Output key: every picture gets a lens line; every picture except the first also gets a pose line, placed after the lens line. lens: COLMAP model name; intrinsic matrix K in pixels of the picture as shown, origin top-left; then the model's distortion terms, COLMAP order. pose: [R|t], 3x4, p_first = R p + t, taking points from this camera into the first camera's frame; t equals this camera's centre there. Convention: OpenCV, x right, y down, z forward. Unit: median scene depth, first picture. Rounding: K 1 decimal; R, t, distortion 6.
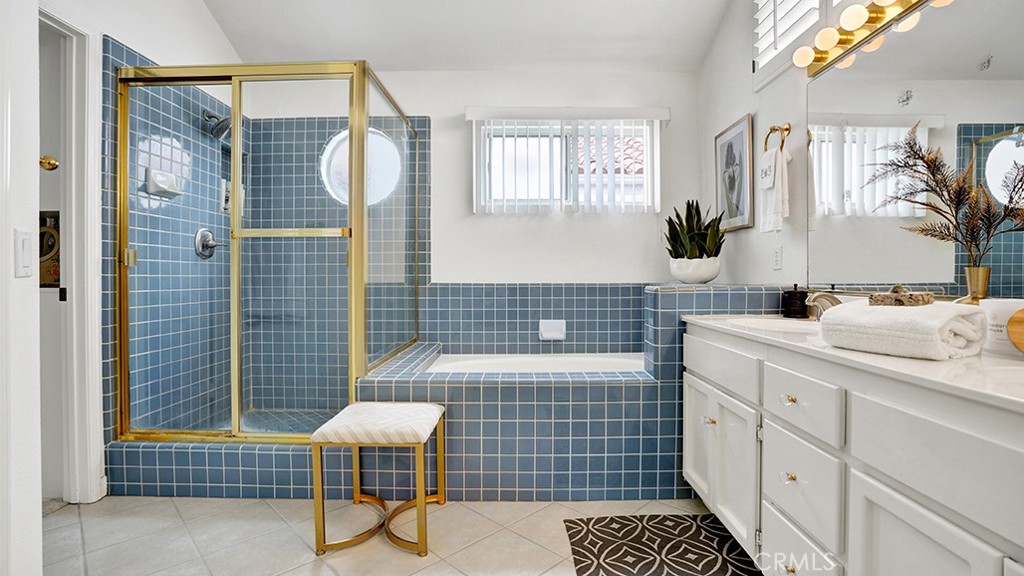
lens RADIAL K [[484.1, 0, 516.8], [0, 484.1, 287.4], [0, 0, 1]] dist [-0.045694, 0.000403]
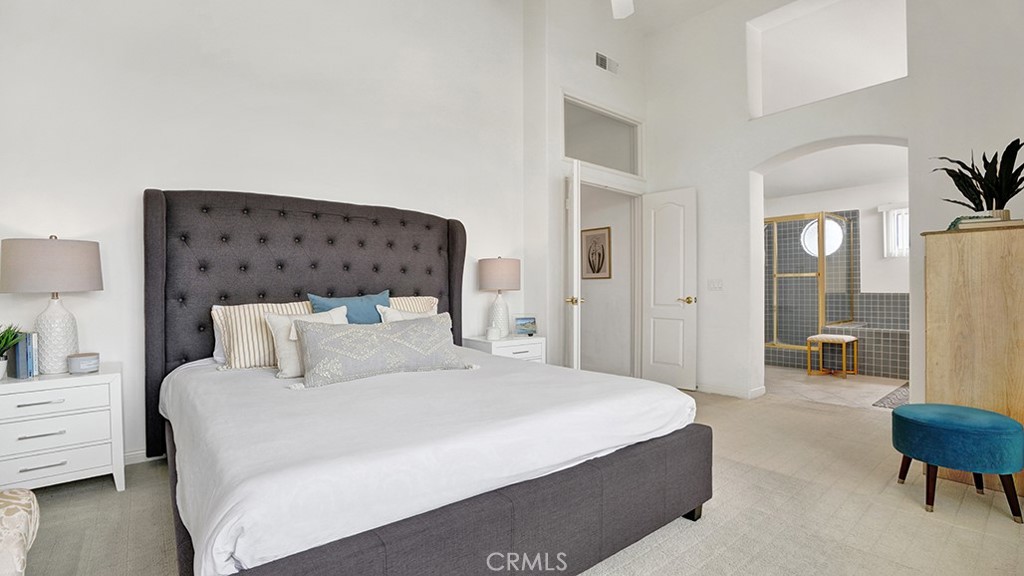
lens RADIAL K [[484.1, 0, 516.8], [0, 484.1, 287.4], [0, 0, 1]] dist [-0.045694, 0.000403]
pose [[0.644501, -0.009807, -0.764541, 0.409649], [-0.008092, 0.999774, -0.019646, 0.019262], [0.764561, 0.018849, 0.644276, -1.375624]]
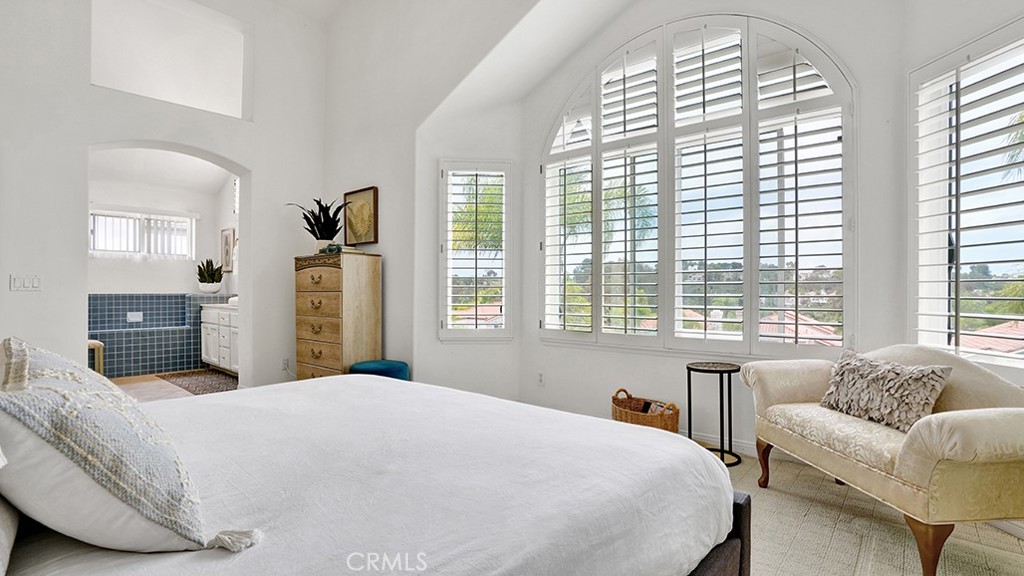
lens RADIAL K [[484.1, 0, 516.8], [0, 484.1, 287.4], [0, 0, 1]] dist [-0.045694, 0.000403]
pose [[0.654578, 0.003571, 0.755986, -0.363256], [0.014226, 0.999754, -0.017040, 0.021040], [-0.755860, 0.021908, 0.654366, -1.471991]]
